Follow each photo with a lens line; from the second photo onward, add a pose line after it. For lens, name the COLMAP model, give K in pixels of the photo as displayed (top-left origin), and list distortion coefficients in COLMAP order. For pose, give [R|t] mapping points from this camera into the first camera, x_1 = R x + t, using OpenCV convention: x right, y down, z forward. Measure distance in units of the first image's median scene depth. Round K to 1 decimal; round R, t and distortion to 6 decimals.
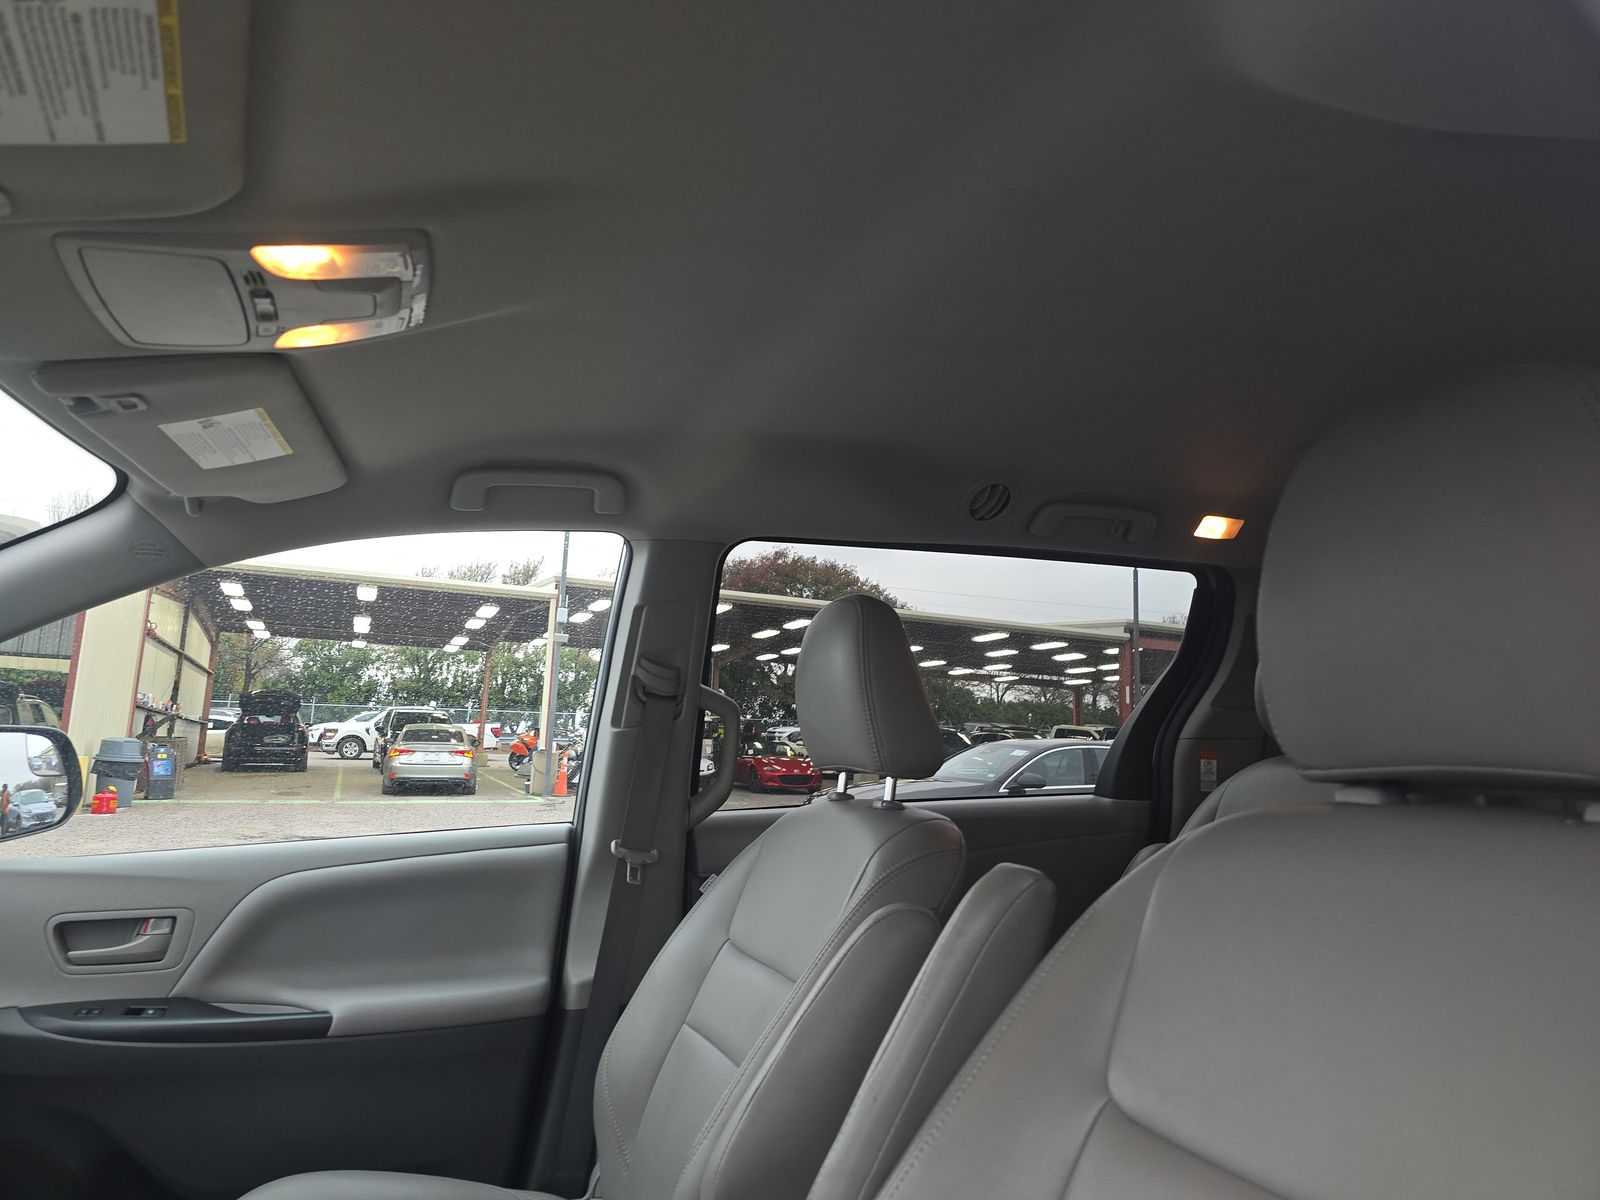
lens RADIAL K [[1070.7, 0, 794.7], [0, 1070.7, 598.7], [0, 0, 1]] dist [0.070465, -0.059007]
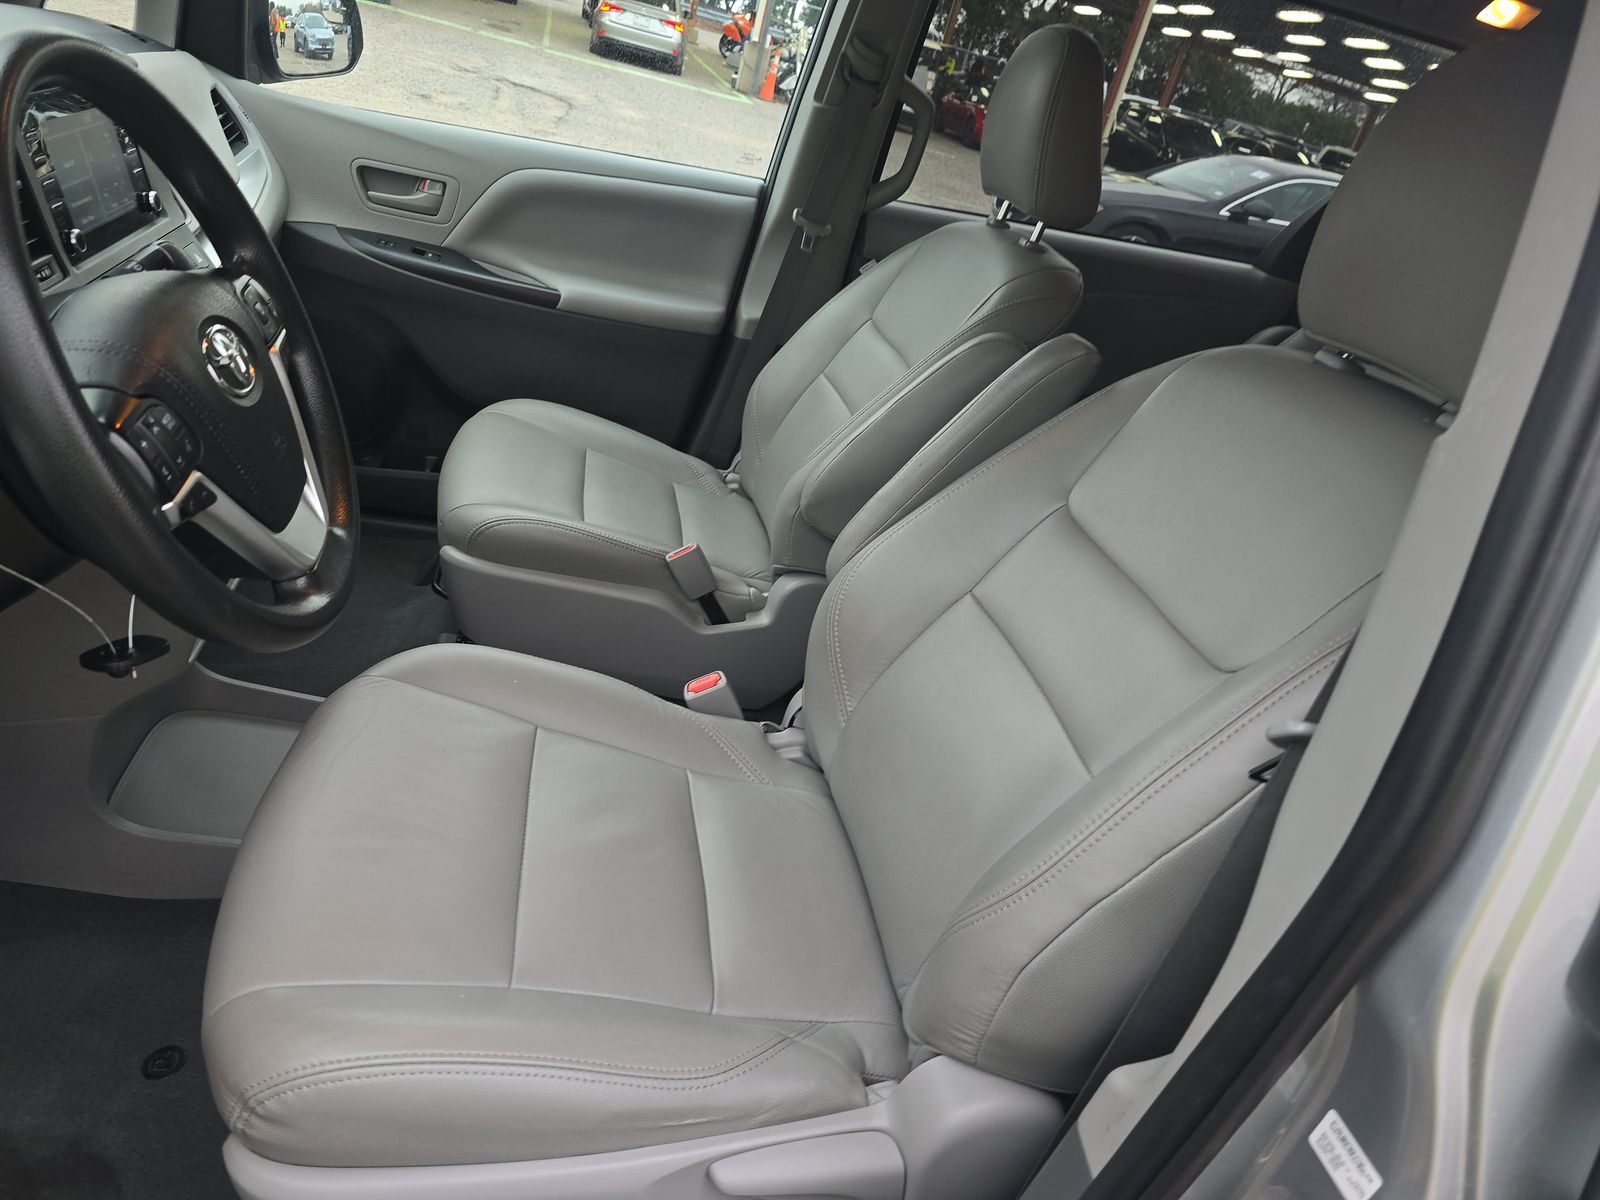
lens RADIAL K [[1090.6, 0, 800.0], [0, 1090.6, 600.0], [0, 0, 1]] dist [-0.001952, -0.000987]
pose [[0.958861, 0.274020, -0.074155, 0.033007], [-0.186791, 0.805731, 0.562056, -0.086215], [0.213763, -0.525082, 0.823768, -0.158849]]
